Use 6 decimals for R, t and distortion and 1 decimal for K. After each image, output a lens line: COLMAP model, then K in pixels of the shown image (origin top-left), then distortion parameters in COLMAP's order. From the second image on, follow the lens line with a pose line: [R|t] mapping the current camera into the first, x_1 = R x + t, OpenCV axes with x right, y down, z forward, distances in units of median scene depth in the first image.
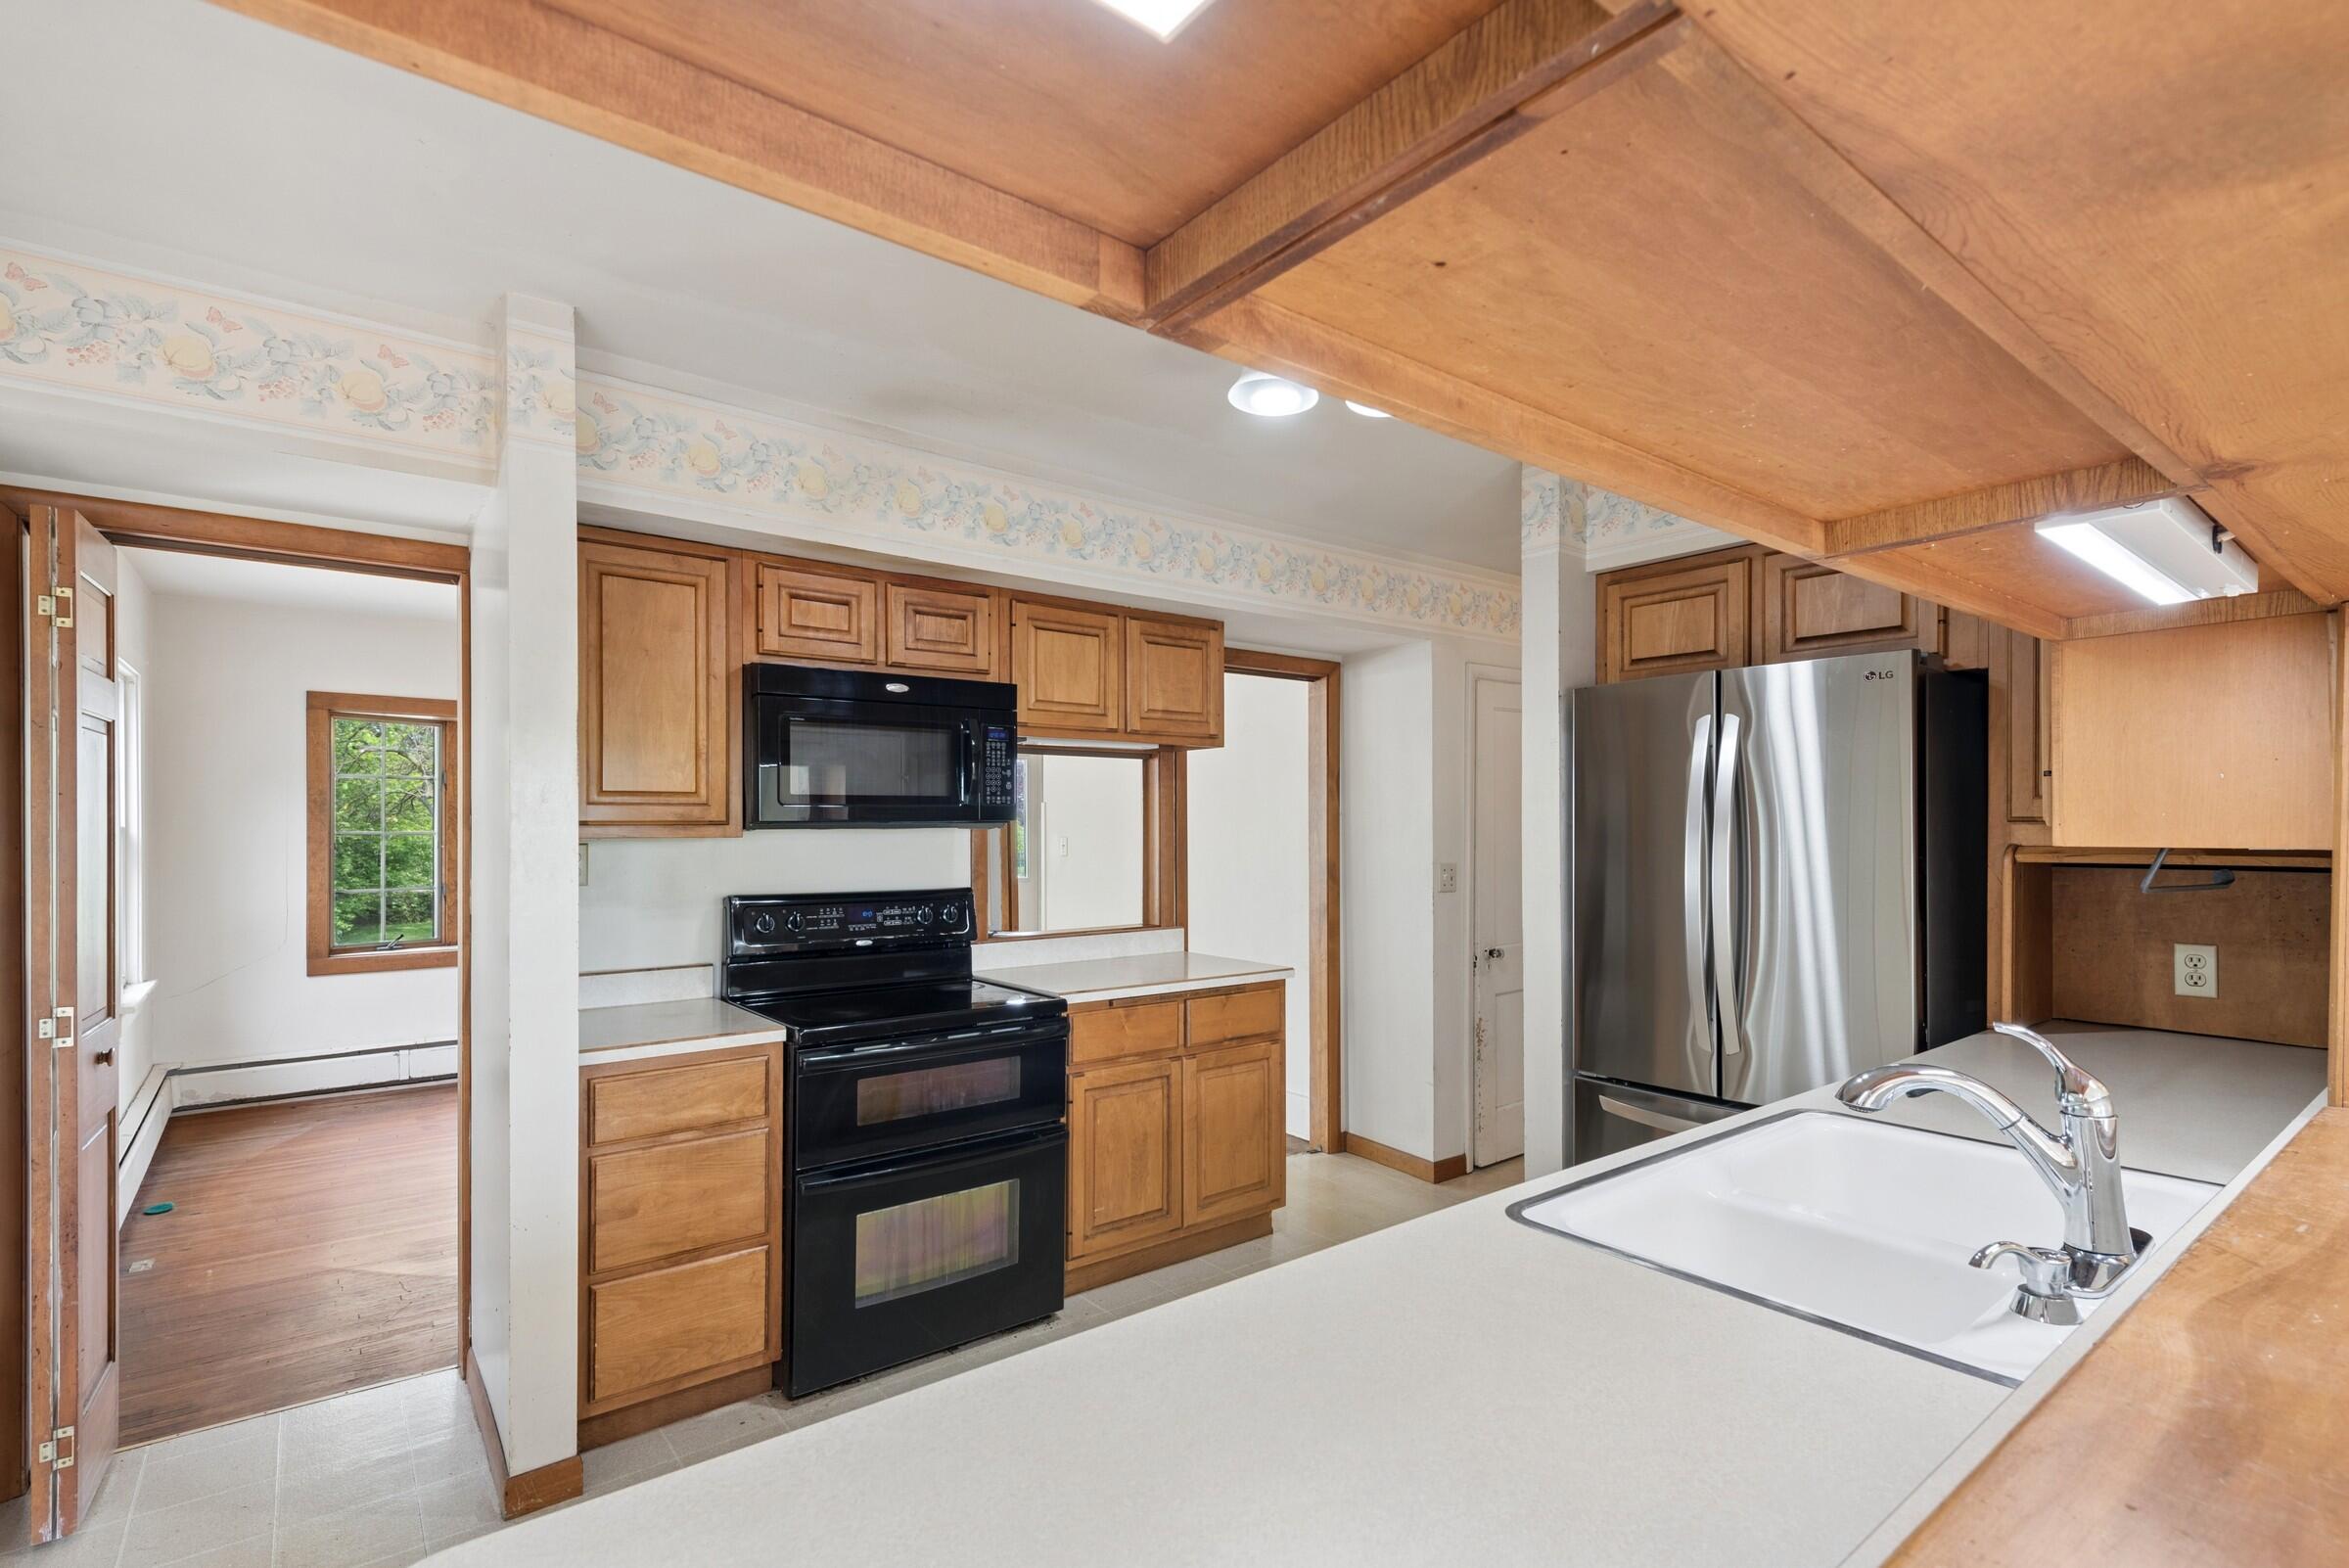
lens RADIAL K [[1094.3, 0, 1190.7], [0, 1094.3, 826.7], [0, 0, 1]] dist [0.017382, -0.008747]
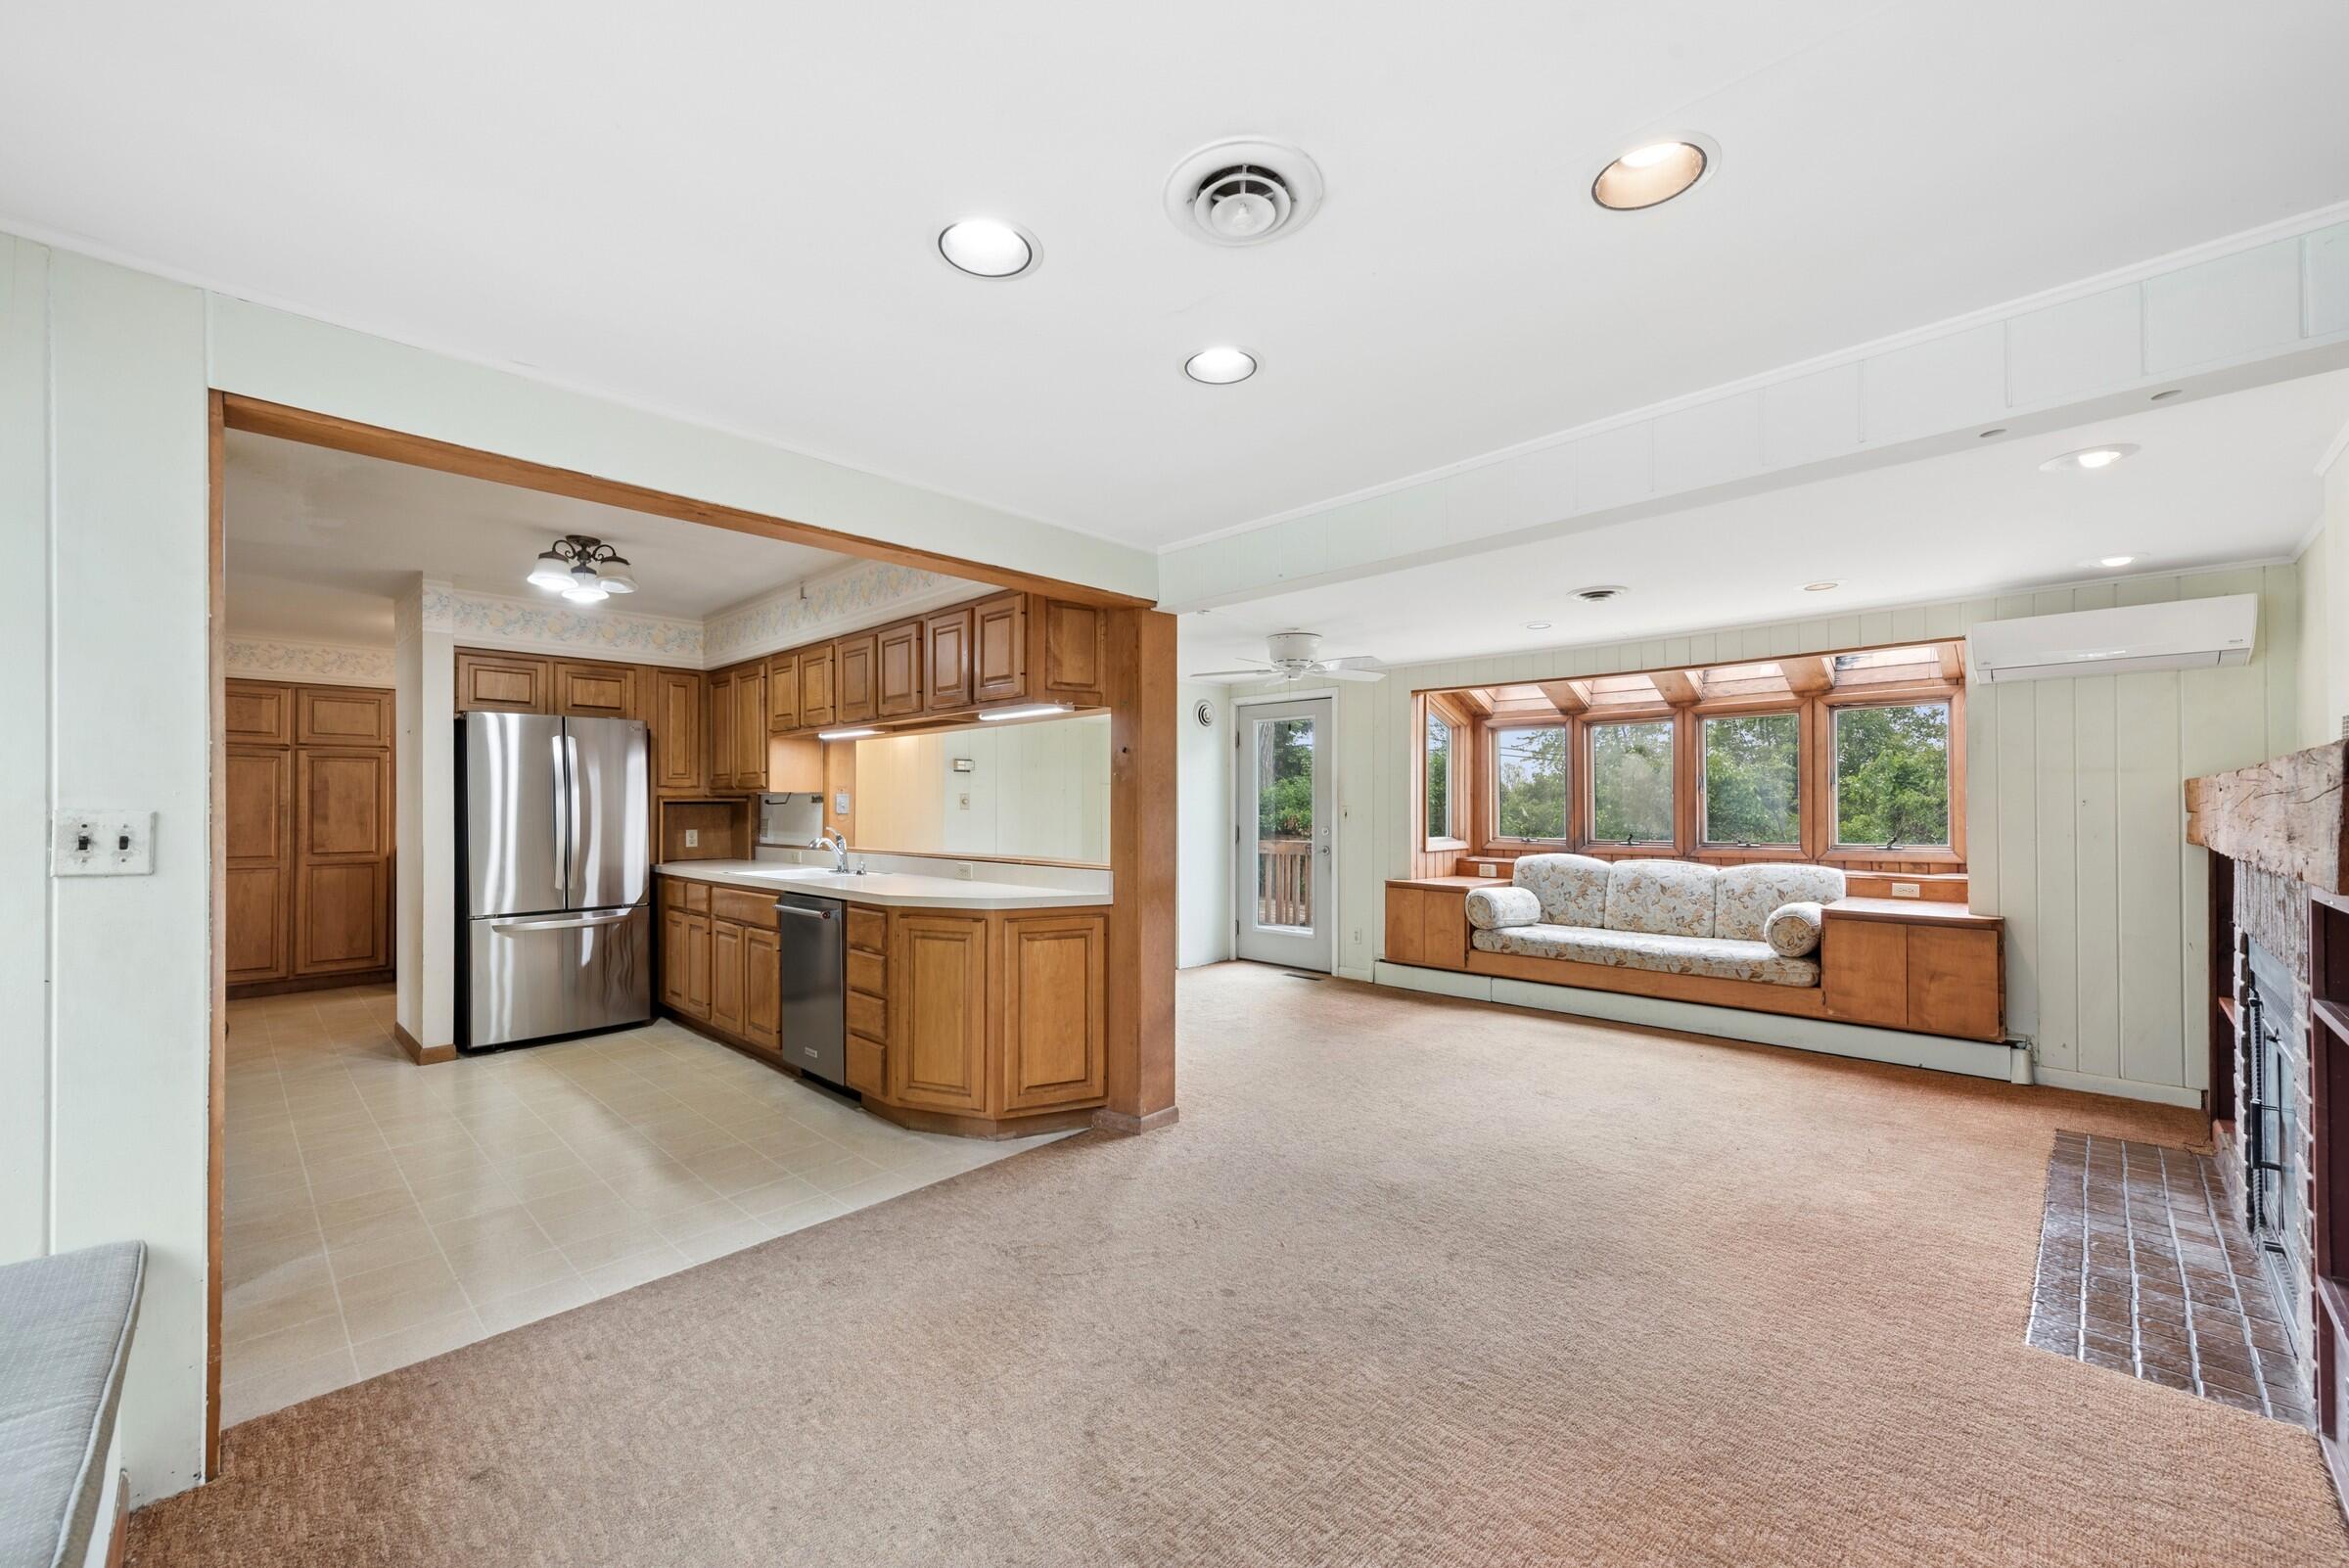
lens RADIAL K [[927.2, 0, 1186.9], [0, 927.2, 802.5], [0, 0, 1]] dist [0.020295, -0.006462]
pose [[-0.130332, 0.004735, 0.991459, -1.350139], [0.004319, 0.999982, -0.004208, 0.038715], [-0.991461, 0.003734, -0.130350, 0.003759]]
